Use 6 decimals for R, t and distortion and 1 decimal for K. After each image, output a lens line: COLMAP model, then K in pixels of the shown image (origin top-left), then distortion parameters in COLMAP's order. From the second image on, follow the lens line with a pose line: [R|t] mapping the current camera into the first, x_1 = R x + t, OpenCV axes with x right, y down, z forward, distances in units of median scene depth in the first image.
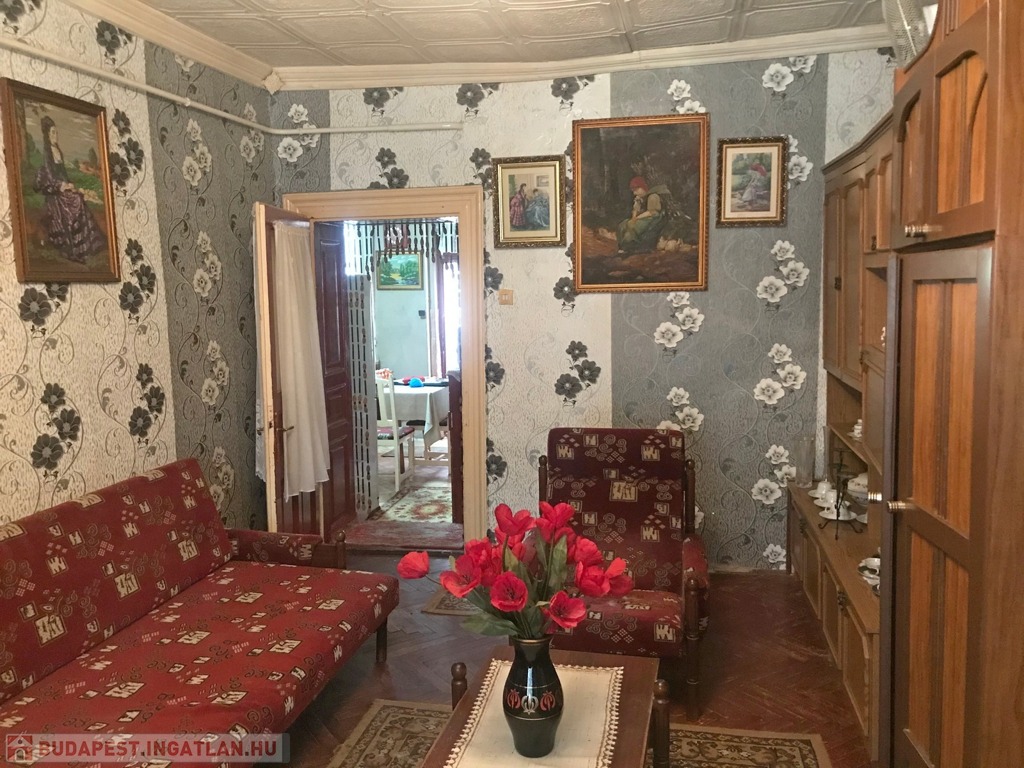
lens RADIAL K [[814.7, 0, 512.0], [0, 814.7, 384.0], [0, 0, 1]] dist [0.055217, -0.067129]
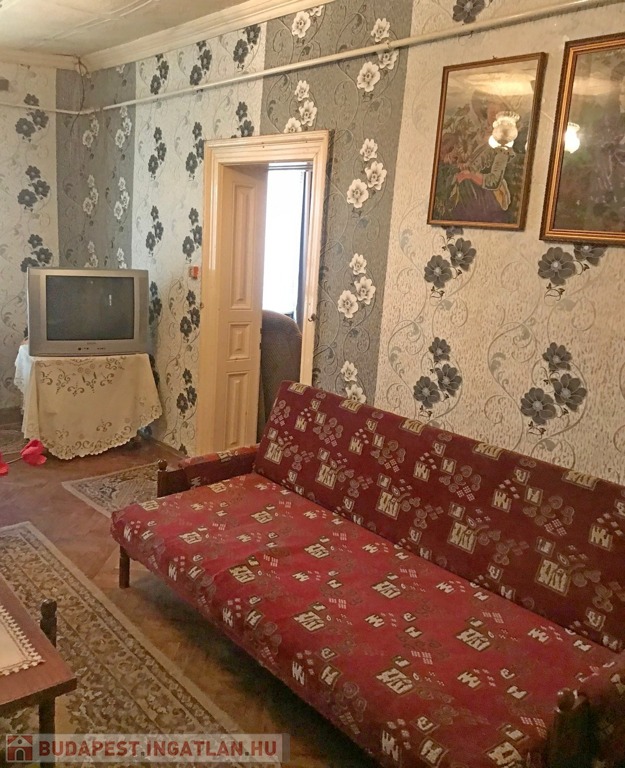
lens RADIAL K [[681.0, 0, 312.7], [0, 681.0, 360.9], [0, 0, 1]] dist [-0.006097, -0.003183]
pose [[-0.598519, 0.144378, -0.787991, 0.188626], [-0.143017, 0.948568, 0.282428, -0.118812], [0.788239, 0.281734, -0.547088, 0.844107]]
